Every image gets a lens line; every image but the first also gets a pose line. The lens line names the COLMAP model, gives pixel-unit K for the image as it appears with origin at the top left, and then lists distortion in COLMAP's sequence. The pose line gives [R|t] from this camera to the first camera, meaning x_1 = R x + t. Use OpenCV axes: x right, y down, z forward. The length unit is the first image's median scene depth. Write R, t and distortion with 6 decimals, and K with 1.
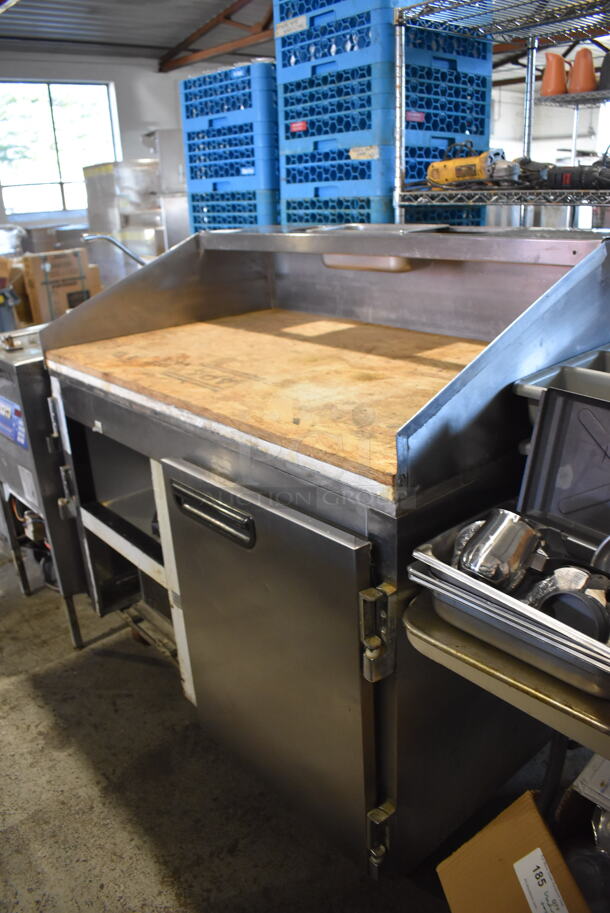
lens RADIAL K [[703.1, 0, 305.0], [0, 703.1, 456.5], [0, 0, 1]] dist [-0.091821, 0.004586]
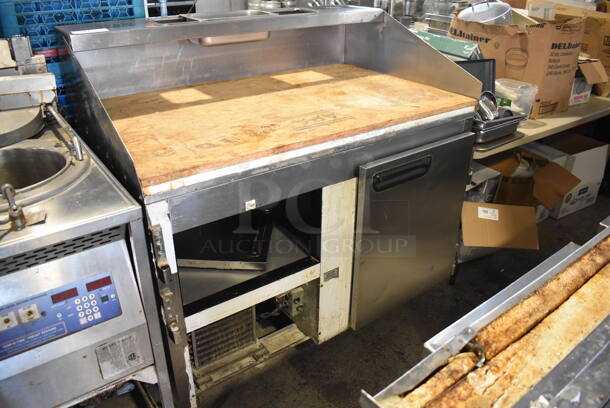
lens RADIAL K [[469.8, 0, 305.0], [0, 469.8, 204.0], [0, 0, 1]] dist [-0.091821, 0.004586]
pose [[0.078524, -0.420673, 0.903808, -0.854775], [0.341829, 0.863007, 0.371984, -0.259580], [-0.936476, 0.279738, 0.211565, 0.672864]]
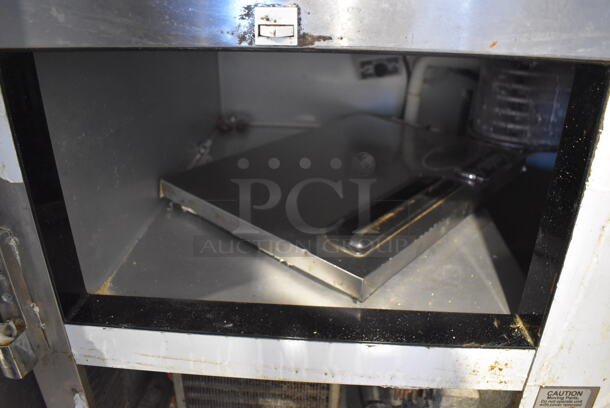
lens RADIAL K [[469.8, 0, 305.0], [0, 469.8, 204.0], [0, 0, 1]] dist [-0.091821, 0.004586]
pose [[0.699479, -0.264132, 0.664051, -0.388509], [0.219320, 0.963693, 0.152296, 0.000896], [-0.680167, 0.039112, 0.732013, 0.753243]]
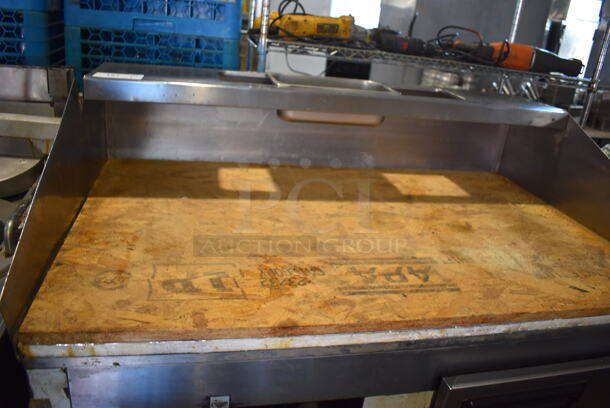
lens RADIAL K [[469.8, 0, 305.0], [0, 469.8, 204.0], [0, 0, 1]] dist [-0.091821, 0.004586]
pose [[0.465483, -0.242521, 0.851181, -0.515346], [0.189311, 0.966749, 0.171921, -0.250262], [-0.864573, 0.081112, 0.495917, 0.620619]]
